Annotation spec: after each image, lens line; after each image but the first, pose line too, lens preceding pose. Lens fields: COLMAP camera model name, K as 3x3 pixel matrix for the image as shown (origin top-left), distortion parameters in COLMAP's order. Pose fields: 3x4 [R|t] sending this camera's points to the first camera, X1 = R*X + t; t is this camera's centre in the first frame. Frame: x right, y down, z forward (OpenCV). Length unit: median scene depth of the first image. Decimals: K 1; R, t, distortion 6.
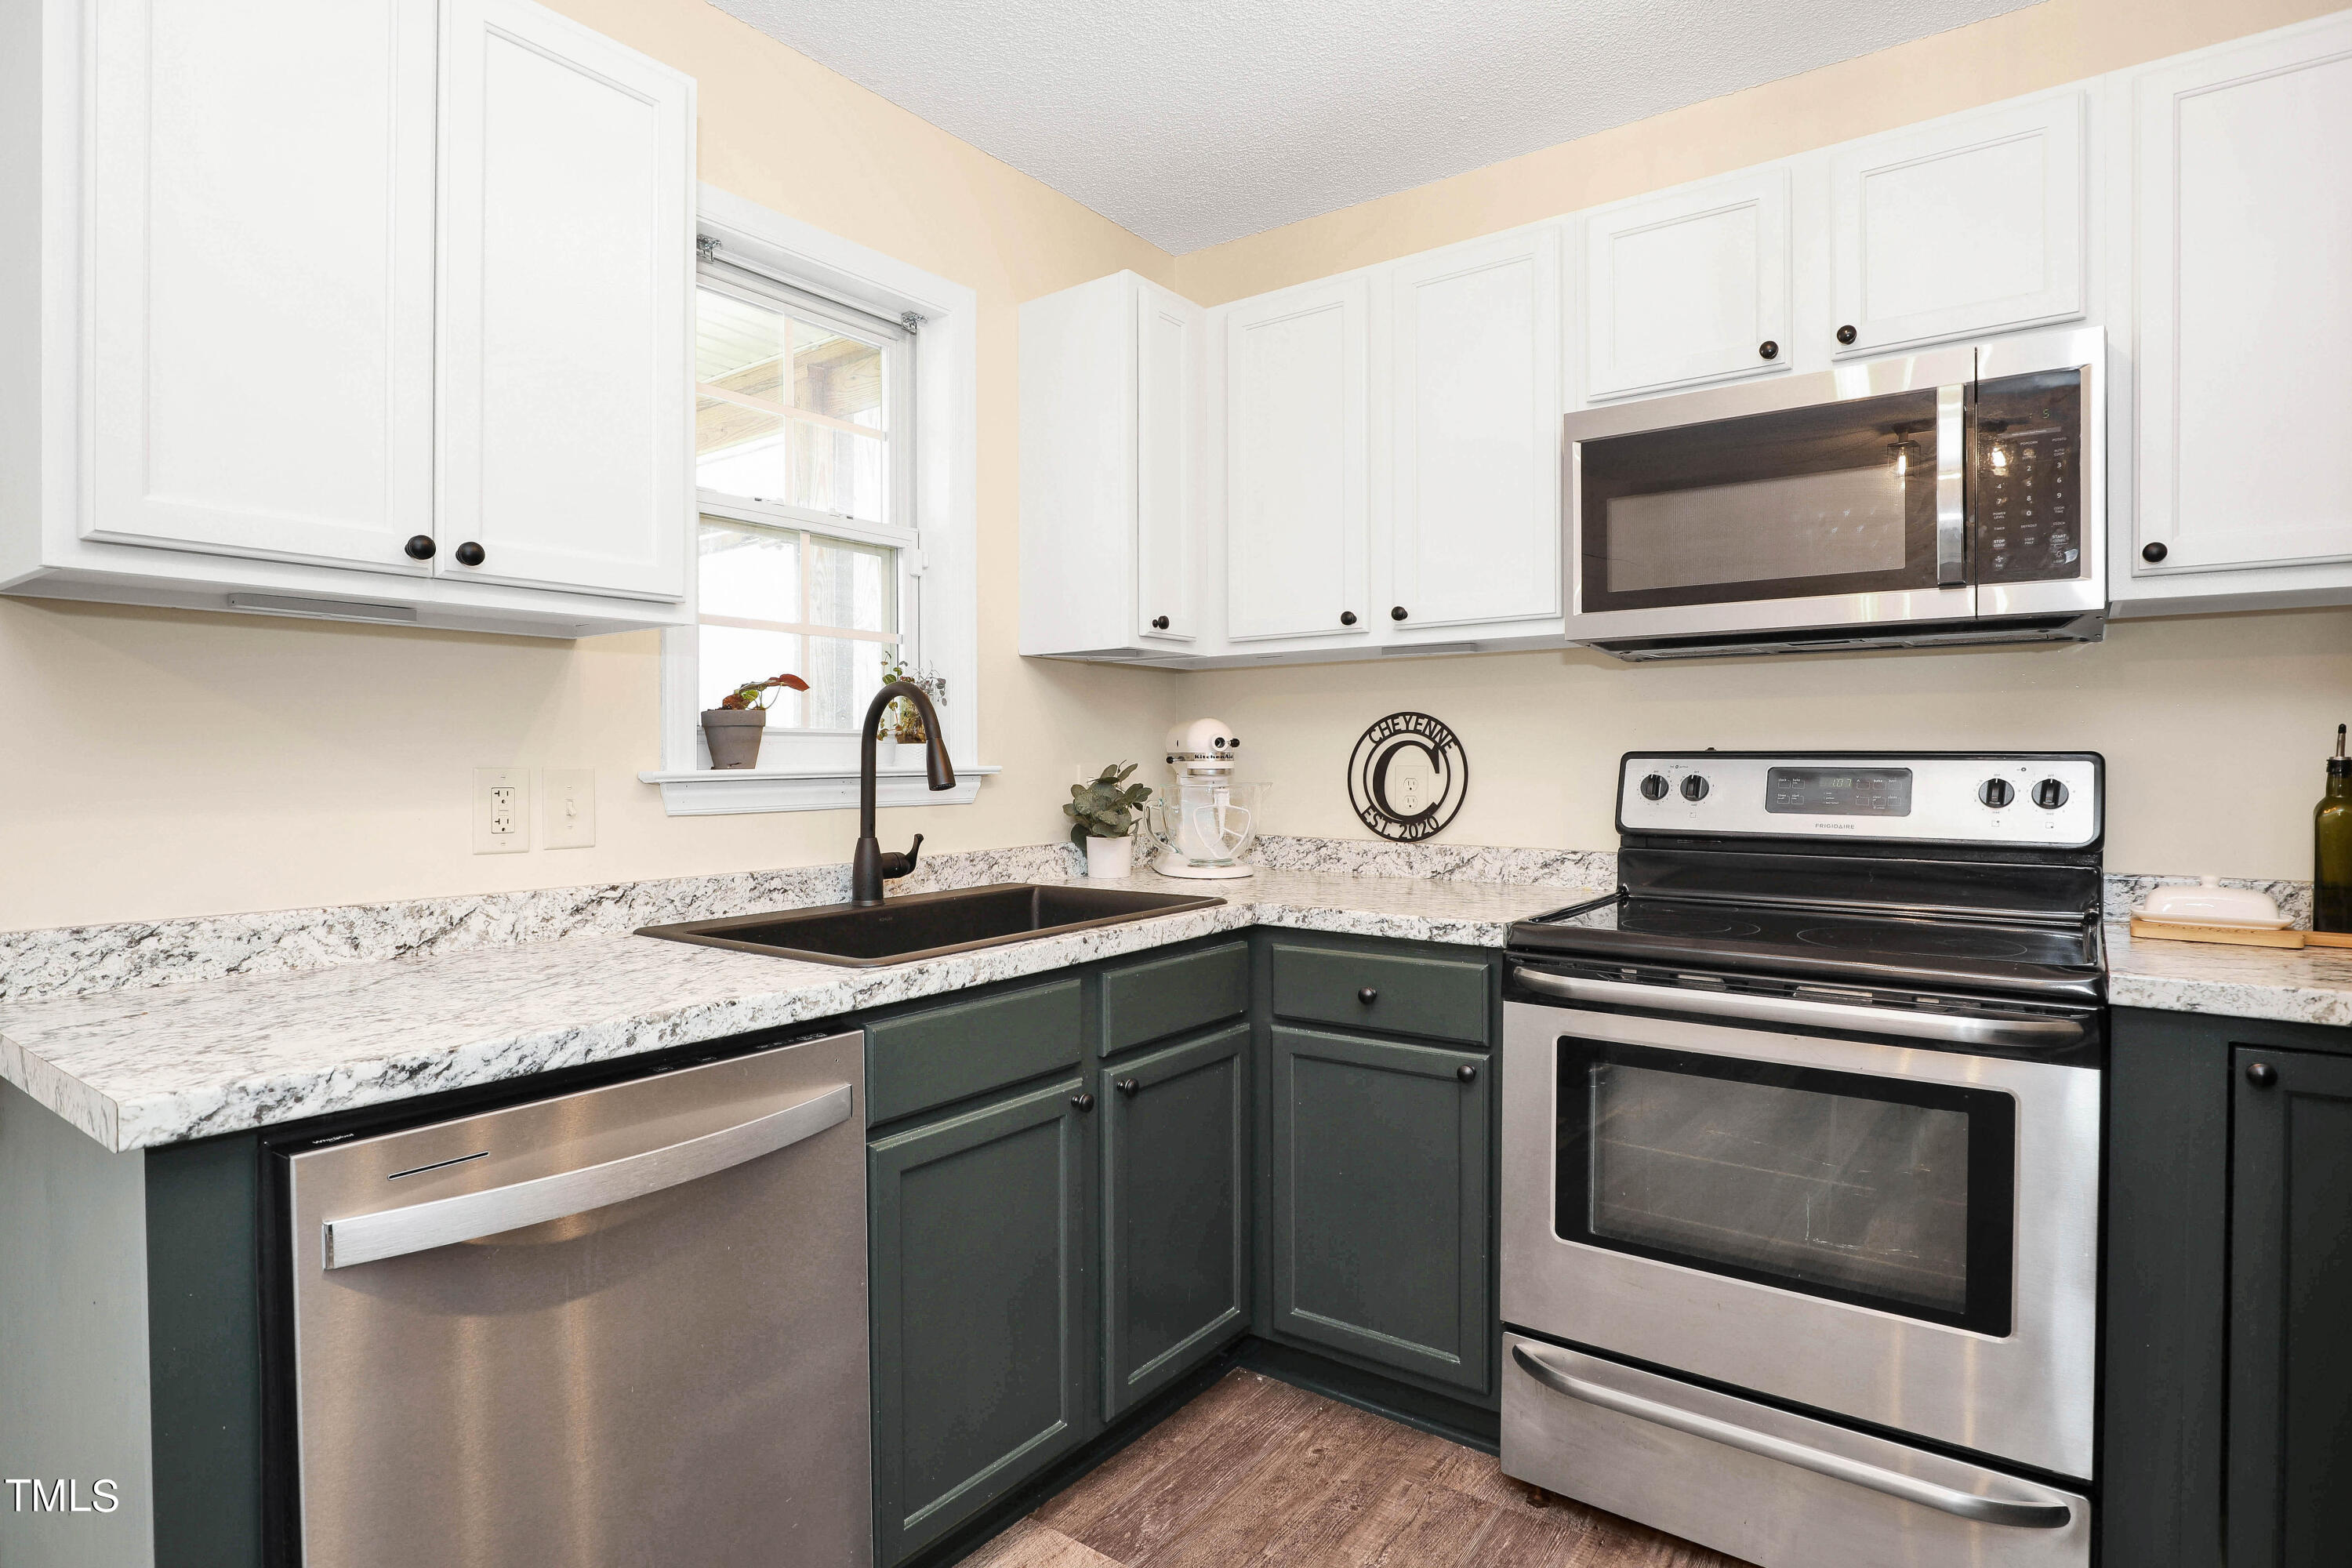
lens RADIAL K [[1212.4, 0, 1177.0], [0, 1212.4, 771.3], [0, 0, 1]] dist [-0.017267, 0.001267]
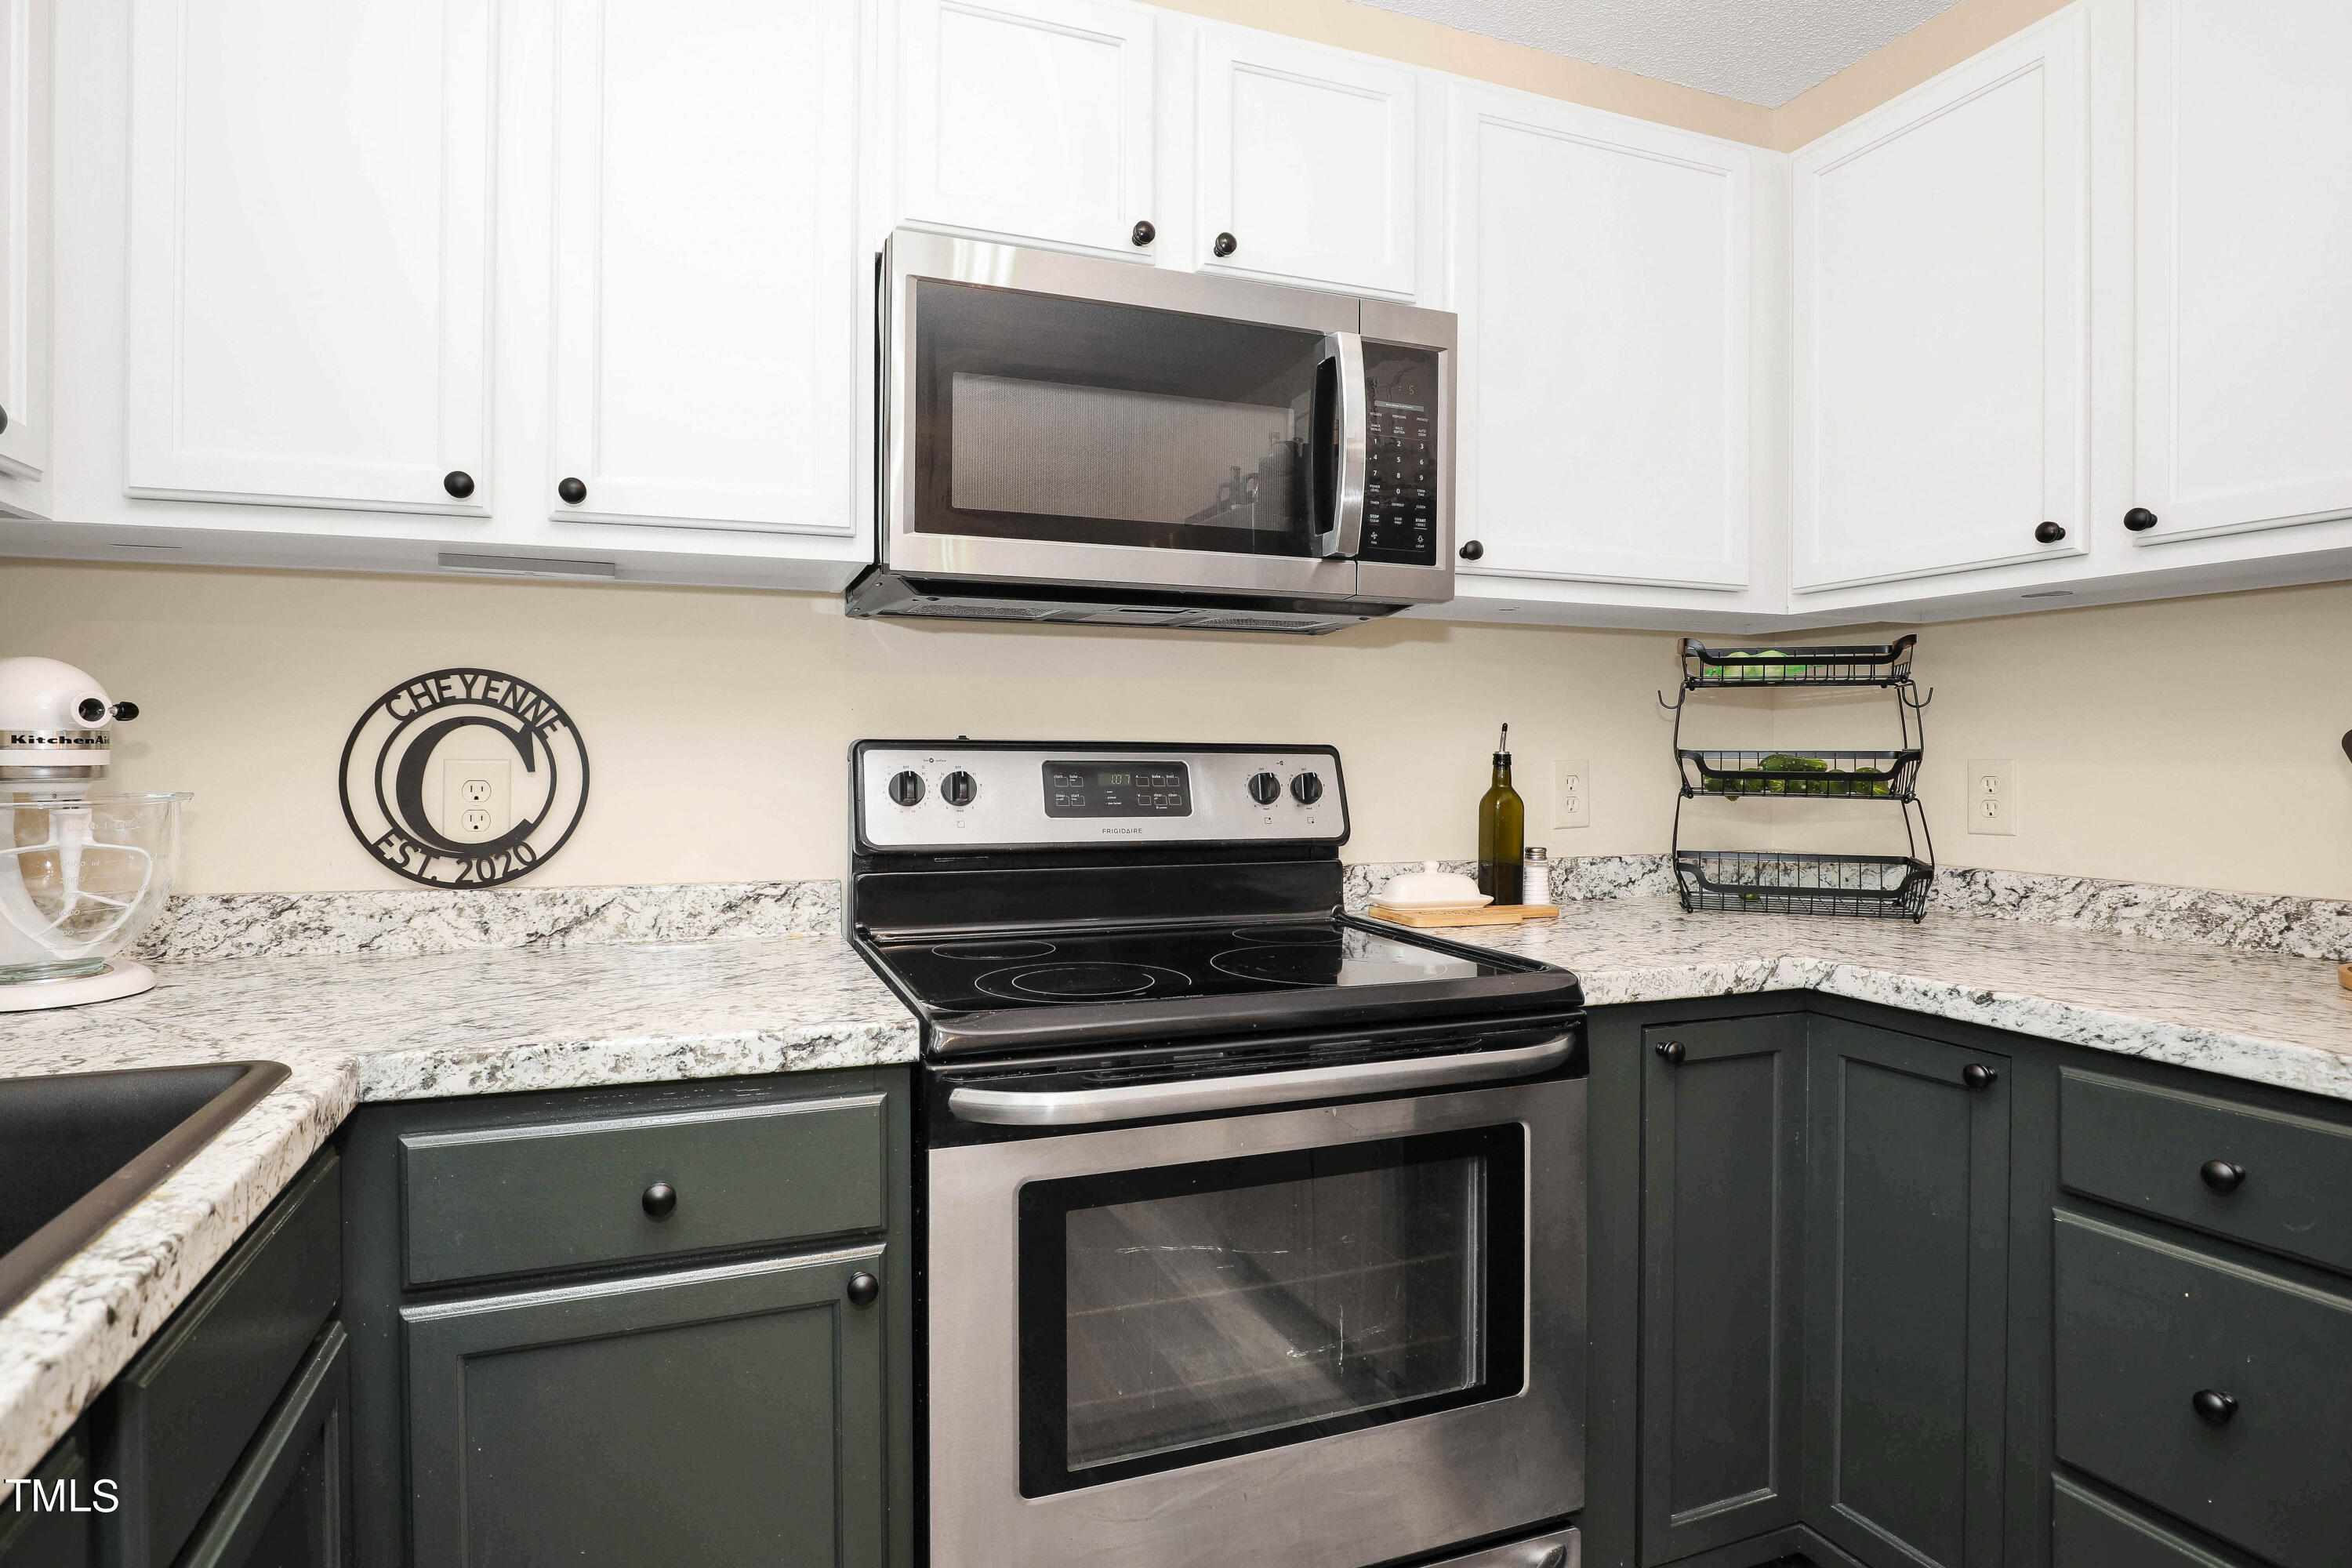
lens RADIAL K [[1212.4, 0, 1090.5], [0, 1212.4, 757.4], [0, 0, 1]] dist [-0.017267, 0.001267]
pose [[0.552033, 0.000835, 0.833822, -0.147435], [0.003350, 0.999989, -0.003219, -0.002802], [-0.833816, 0.004571, 0.552024, 0.465867]]
